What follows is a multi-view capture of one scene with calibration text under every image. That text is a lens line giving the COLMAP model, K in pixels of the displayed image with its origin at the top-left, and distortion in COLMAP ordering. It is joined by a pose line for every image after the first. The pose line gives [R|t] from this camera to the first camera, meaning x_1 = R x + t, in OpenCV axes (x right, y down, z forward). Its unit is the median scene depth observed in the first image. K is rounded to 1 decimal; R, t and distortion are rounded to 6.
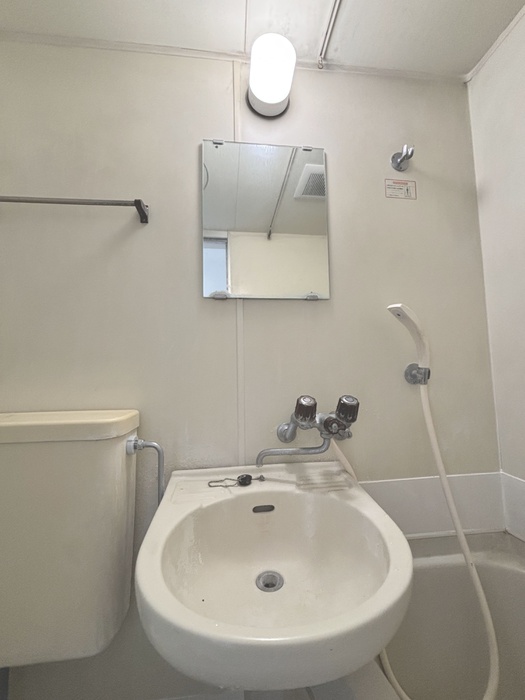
lens RADIAL K [[281.5, 0, 262.5], [0, 281.5, 350.0], [0, 0, 1]] dist [-0.005719, 0.000371]
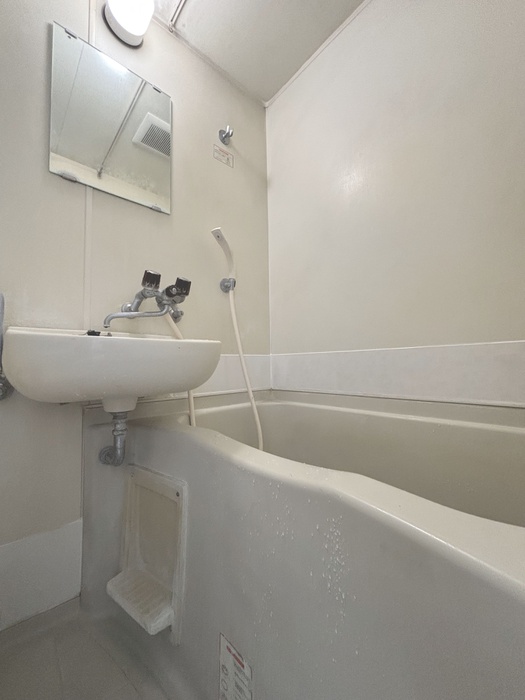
lens RADIAL K [[281.5, 0, 262.5], [0, 281.5, 350.0], [0, 0, 1]] dist [-0.005719, 0.000371]
pose [[0.812403, 0.035749, 0.582000, -0.142518], [-0.040320, 0.999174, -0.005093, 0.427087], [-0.581701, -0.019328, 0.813173, -0.296500]]
